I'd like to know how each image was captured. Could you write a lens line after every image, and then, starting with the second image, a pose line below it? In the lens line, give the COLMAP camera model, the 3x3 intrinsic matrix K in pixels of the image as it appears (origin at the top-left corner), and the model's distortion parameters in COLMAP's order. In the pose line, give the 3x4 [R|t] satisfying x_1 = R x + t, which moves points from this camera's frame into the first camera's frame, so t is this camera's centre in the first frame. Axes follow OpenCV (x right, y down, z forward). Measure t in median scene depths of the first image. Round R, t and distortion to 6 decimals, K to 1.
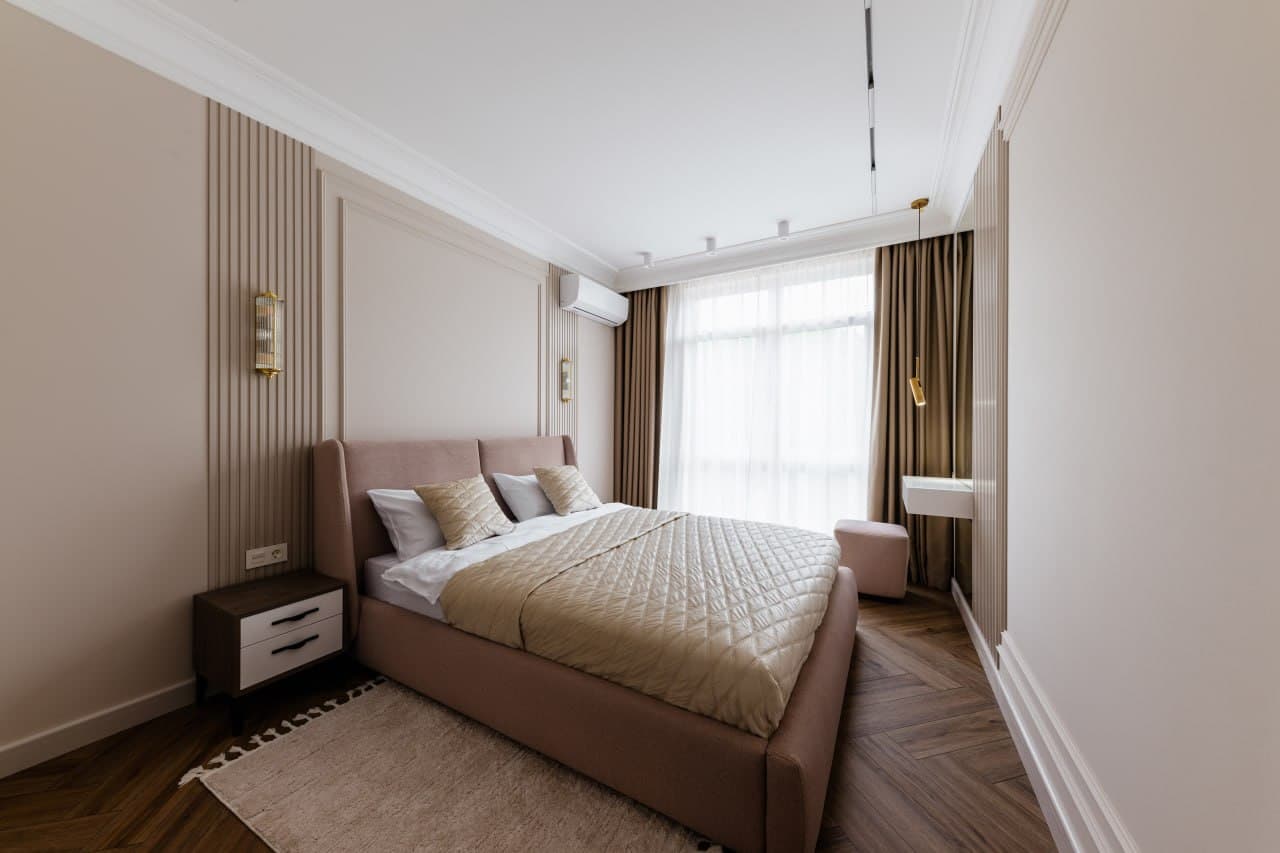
lens RADIAL K [[440.7, 0, 635.9], [0, 440.7, 424.4], [0, 0, 1]] dist [0.005835, -0.001249]
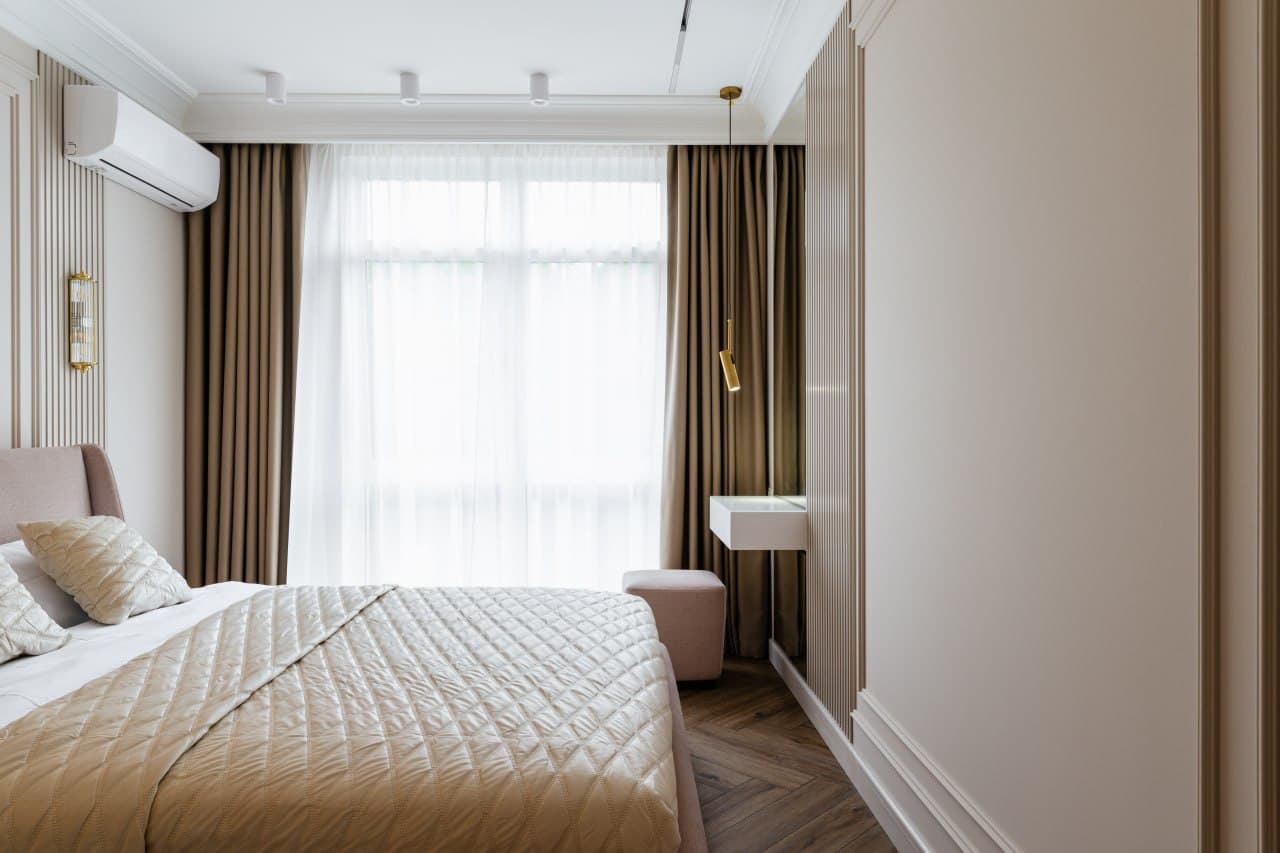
lens RADIAL K [[825.3, 0, 646.7], [0, 825.3, 425.4], [0, 0, 1]] dist [0.011900, -0.013330]
pose [[0.852045, -0.005439, 0.523440, -0.131748], [0.003461, 0.999983, 0.004757, 0.002764], [-0.523457, -0.002242, 0.852049, -0.009515]]
